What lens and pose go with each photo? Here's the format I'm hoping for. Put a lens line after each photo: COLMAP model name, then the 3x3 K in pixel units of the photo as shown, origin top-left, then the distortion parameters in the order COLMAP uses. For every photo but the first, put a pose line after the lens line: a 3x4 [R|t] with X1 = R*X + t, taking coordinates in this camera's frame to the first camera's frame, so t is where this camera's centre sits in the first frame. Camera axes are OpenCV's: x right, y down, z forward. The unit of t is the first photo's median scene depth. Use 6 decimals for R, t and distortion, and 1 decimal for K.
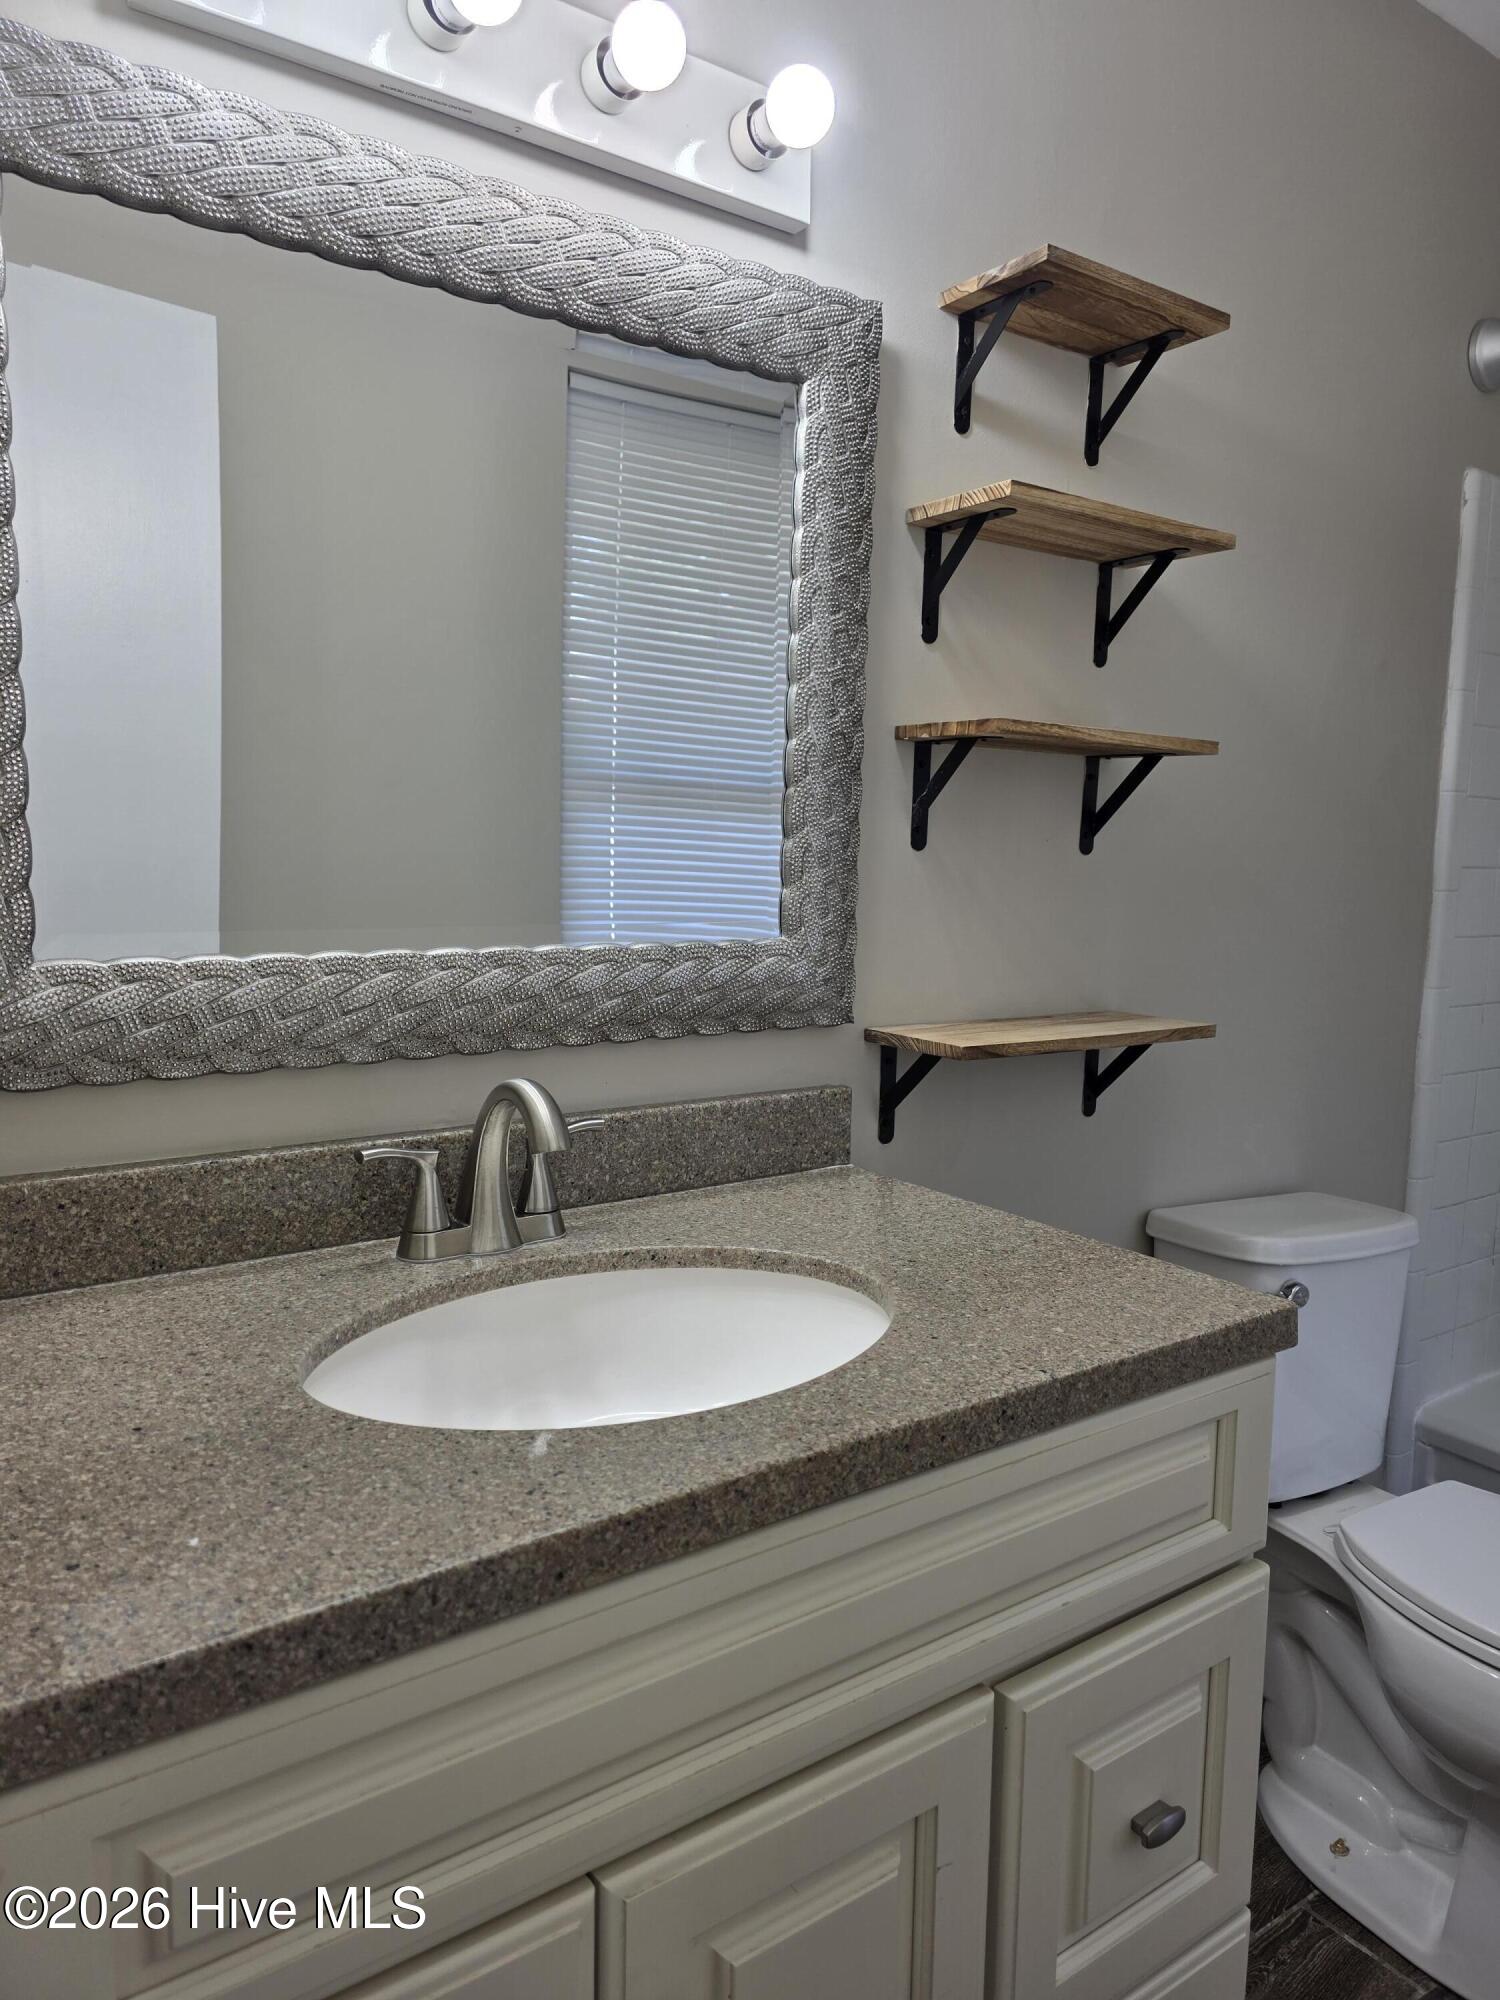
lens RADIAL K [[1357.9, 0, 745.3], [0, 1357.9, 1026.4], [0, 0, 1]] dist [0.062165, -0.050129]
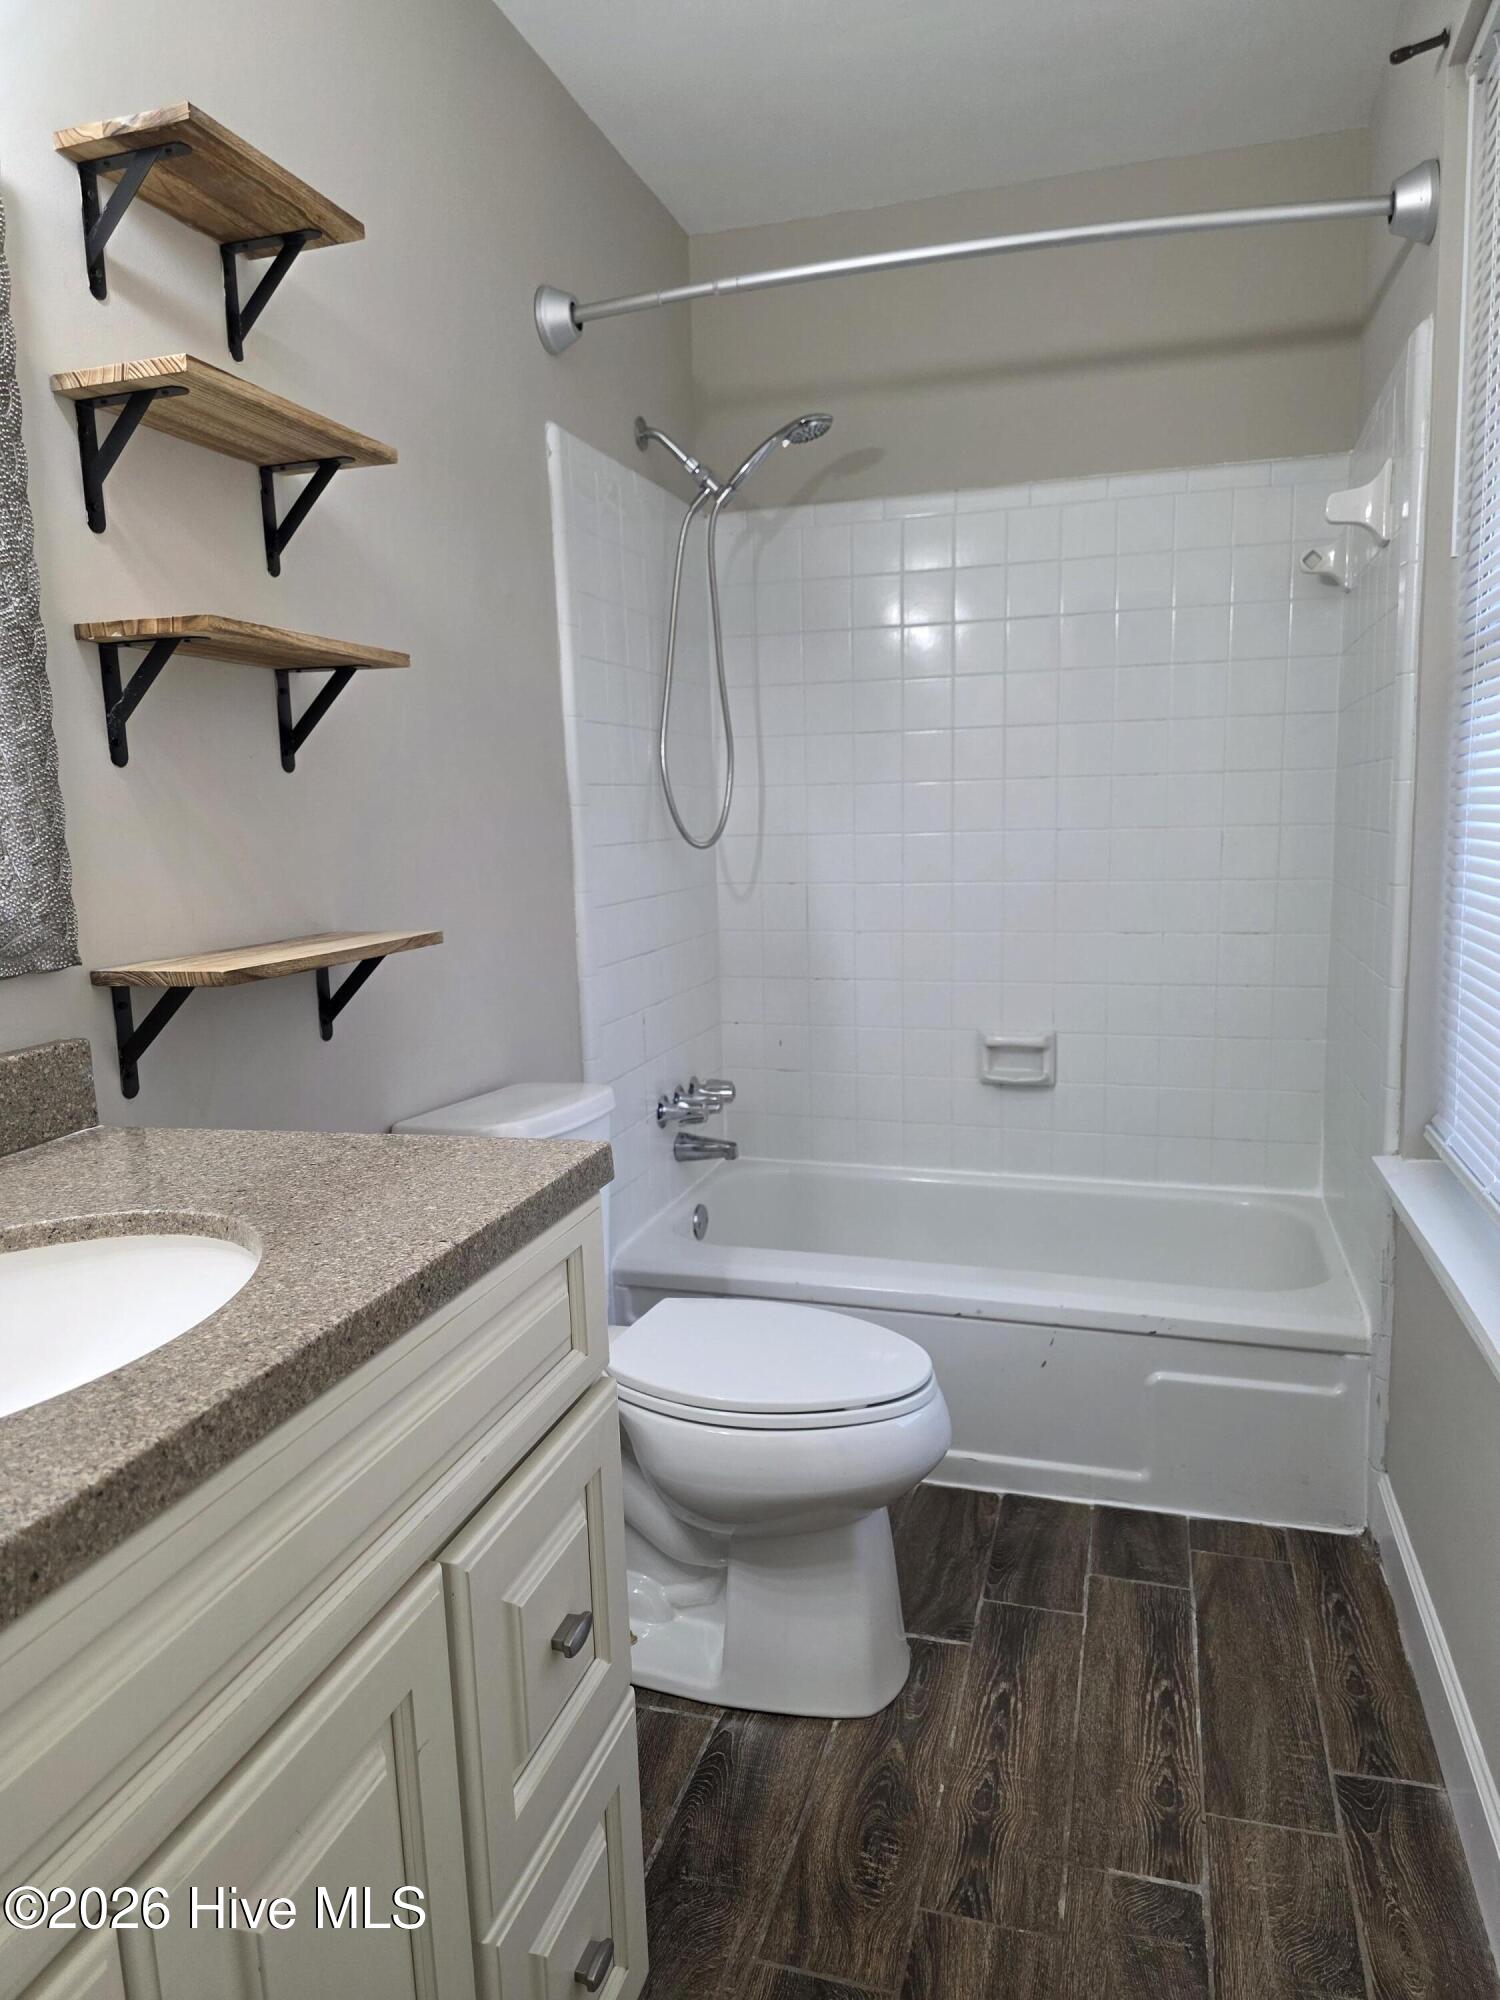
lens RADIAL K [[1357.9, 0, 739.3], [0, 1357.9, 1033.9], [0, 0, 1]] dist [0.062165, -0.050129]
pose [[0.788448, -0.152789, 0.595824, -0.128551], [0.136828, 0.987954, 0.072280, 0.038072], [-0.599690, 0.024537, 0.799856, 0.033847]]
